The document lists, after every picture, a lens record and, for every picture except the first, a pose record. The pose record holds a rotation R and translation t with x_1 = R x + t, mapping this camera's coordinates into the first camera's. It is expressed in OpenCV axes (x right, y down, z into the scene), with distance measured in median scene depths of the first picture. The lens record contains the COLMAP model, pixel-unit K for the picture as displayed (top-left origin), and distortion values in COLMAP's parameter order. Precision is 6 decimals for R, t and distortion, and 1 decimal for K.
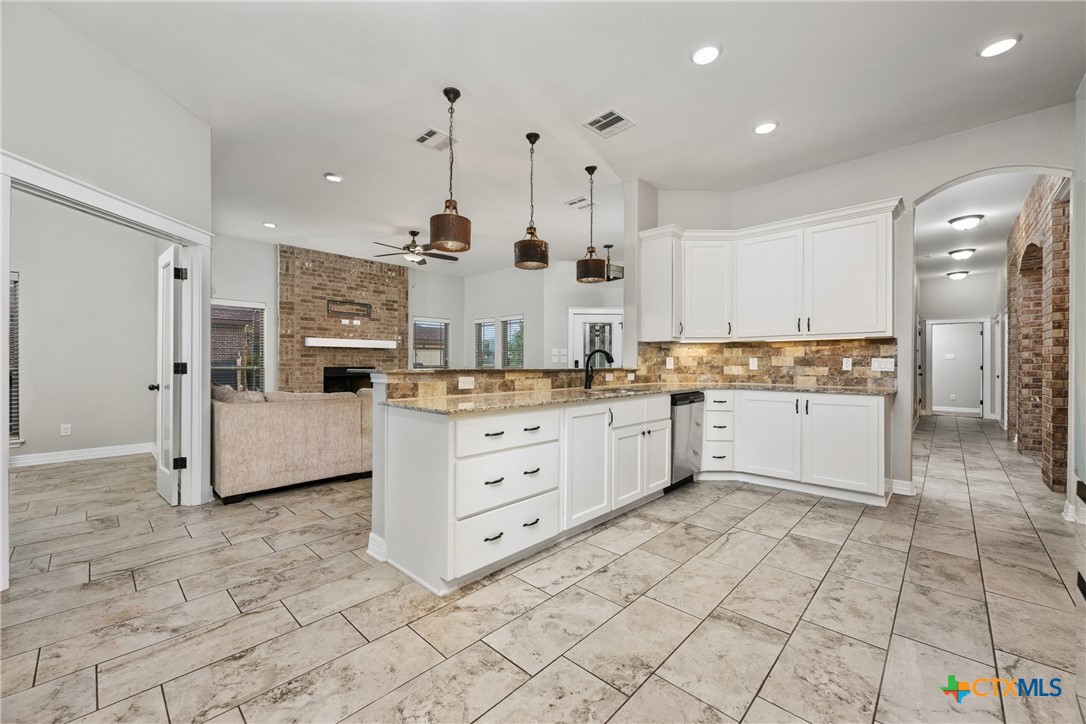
lens RADIAL K [[428.8, 0, 545.7], [0, 428.8, 361.7], [0, 0, 1]] dist [-0.000581, -0.000209]
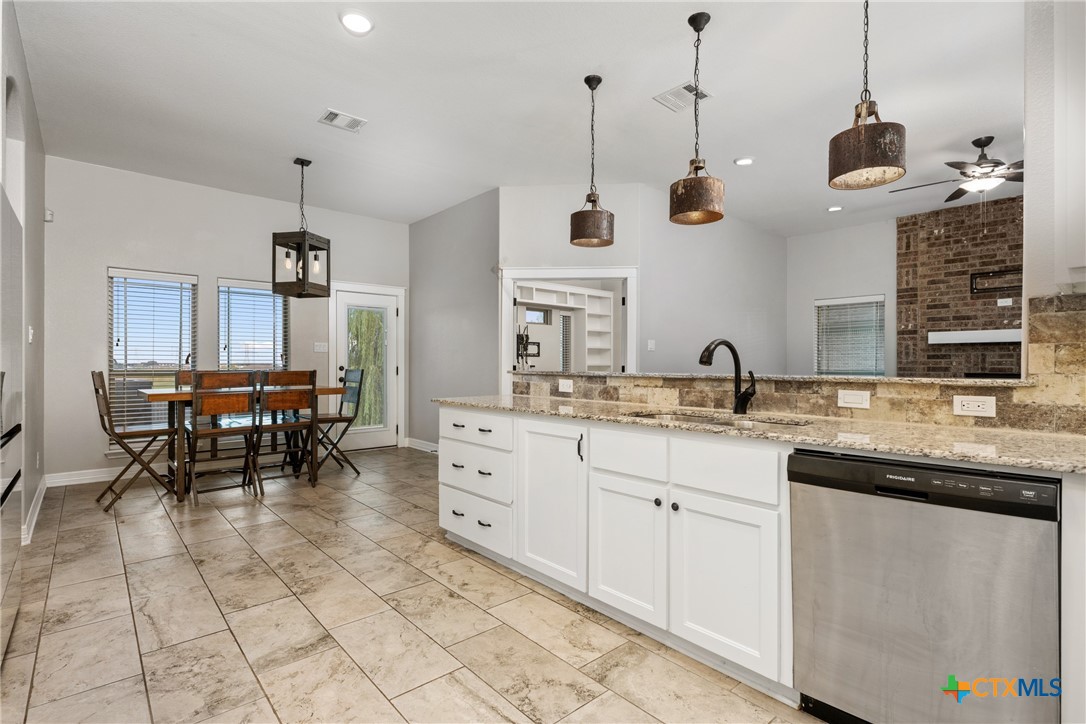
lens RADIAL K [[527.2, 0, 545.8], [0, 527.2, 362.4], [0, 0, 1]] dist [0.001517, -0.001018]
pose [[-0.100620, -0.007380, -0.994898, 0.768017], [-0.000169, 0.999973, -0.007401, 0.004158], [0.994925, -0.000577, -0.100618, 0.821866]]
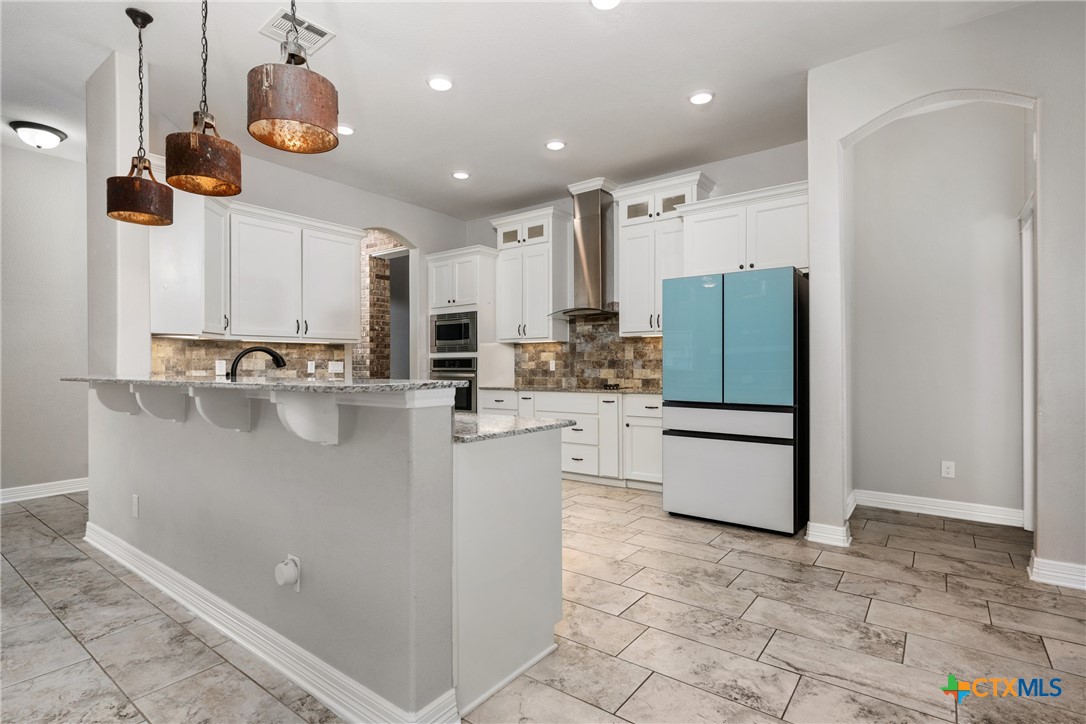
lens RADIAL K [[527.2, 0, 541.0], [0, 527.2, 361.4], [0, 0, 1]] dist [0.001517, -0.001018]
pose [[-0.100605, 0.004609, 0.994916, -0.700892], [0.002028, 0.999988, -0.004428, -0.001389], [-0.994924, 0.001572, -0.100613, 0.627336]]
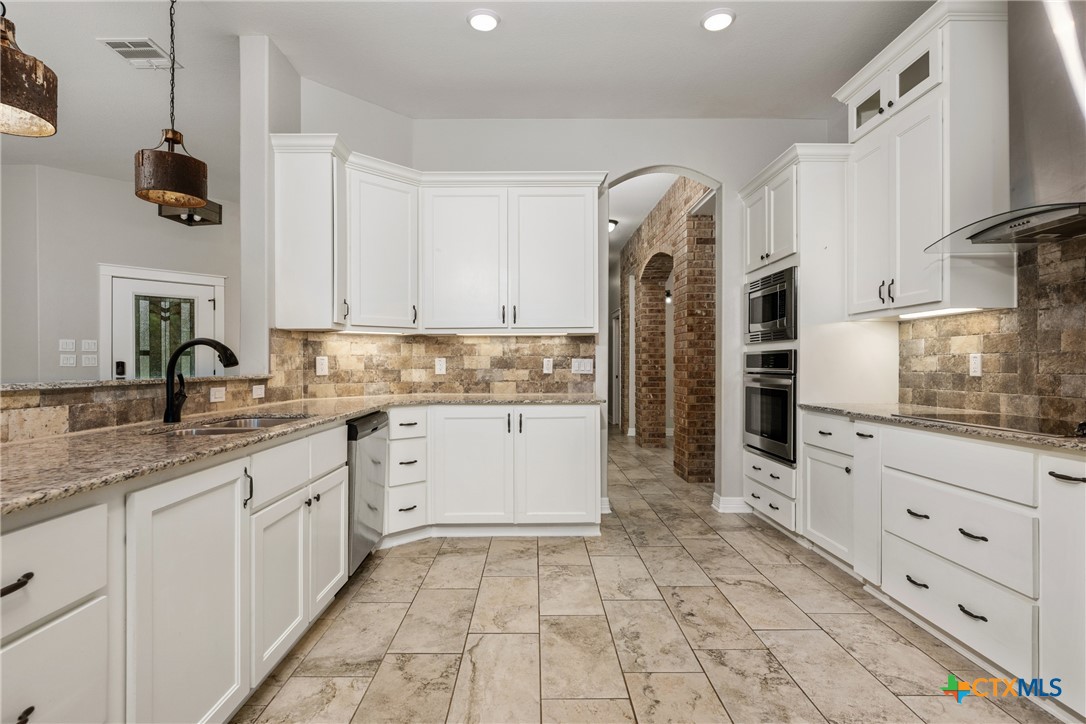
lens RADIAL K [[527.2, 0, 534.8], [0, 527.2, 364.0], [0, 0, 1]] dist [0.001517, -0.001018]
pose [[0.728693, -0.004505, 0.684825, -0.006637], [0.003419, 0.999990, 0.002940, -0.000919], [-0.684832, 0.000199, 0.728701, 0.310039]]
